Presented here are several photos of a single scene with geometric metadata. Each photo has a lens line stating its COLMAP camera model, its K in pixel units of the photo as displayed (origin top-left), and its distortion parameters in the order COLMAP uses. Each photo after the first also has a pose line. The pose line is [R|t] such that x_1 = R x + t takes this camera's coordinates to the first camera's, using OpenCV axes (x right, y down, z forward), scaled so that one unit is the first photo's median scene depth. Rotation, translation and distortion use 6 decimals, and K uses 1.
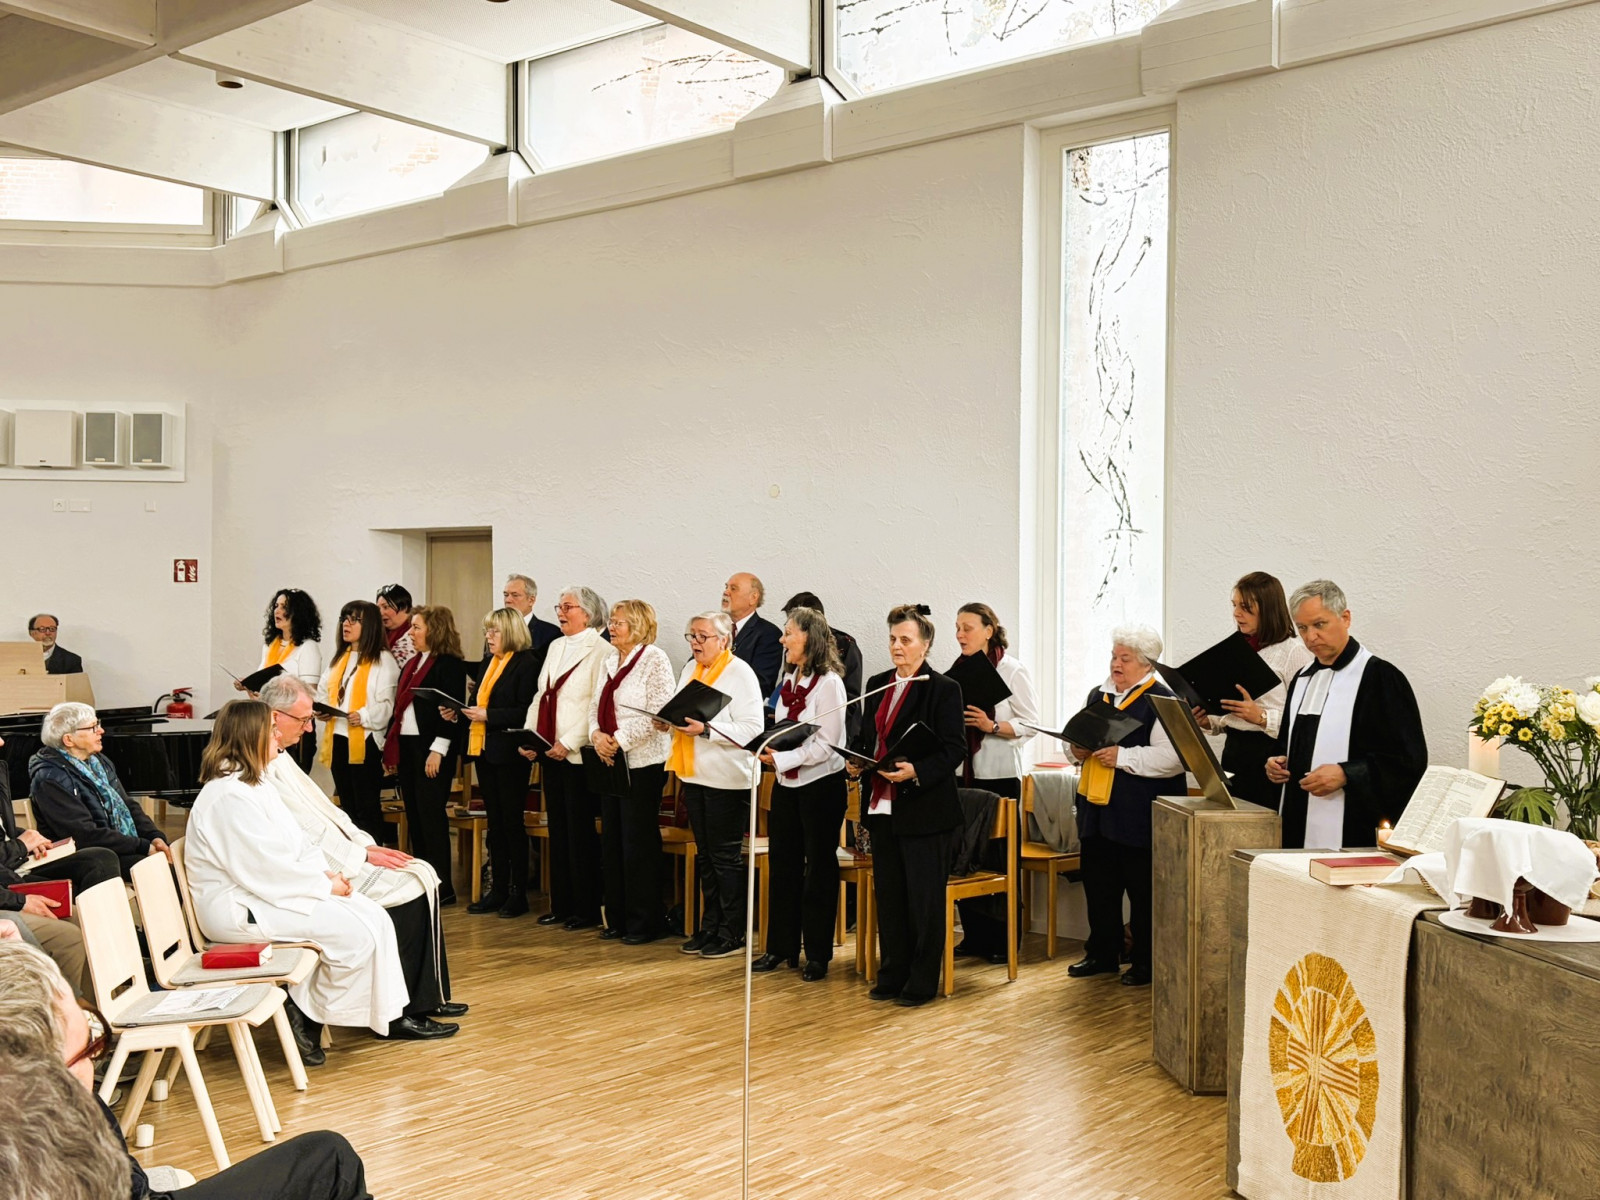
lens RADIAL K [[1692.8, 0, 790.9], [0, 1692.8, 589.7], [0, 0, 1]] dist [0.025983, 0.000000]
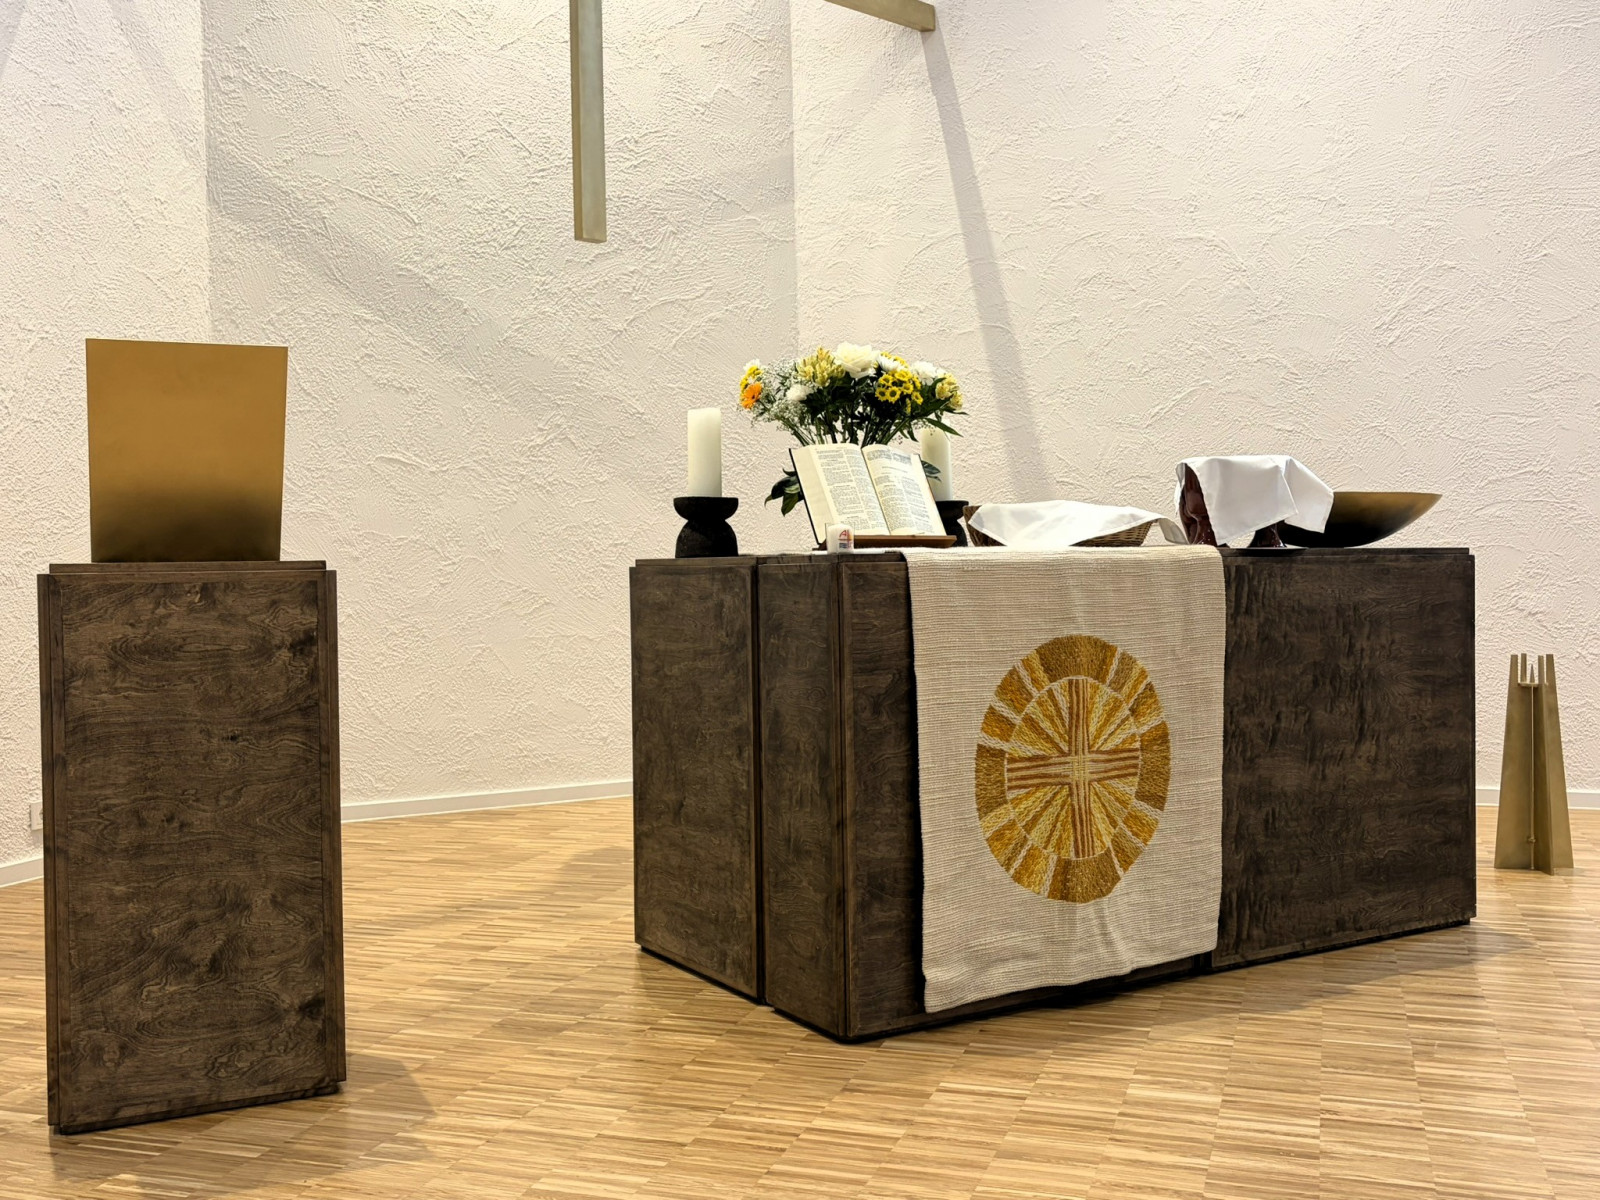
lens RADIAL K [[1560.0, 0, 803.6], [0, 1560.0, 582.3], [0, 0, 1]] dist [0.023428, 0.000000]
pose [[-0.356973, -0.016793, 0.933964, -0.213622], [-0.004218, 0.999857, 0.016366, 0.100701], [-0.934105, 0.001903, -0.356993, 0.810984]]
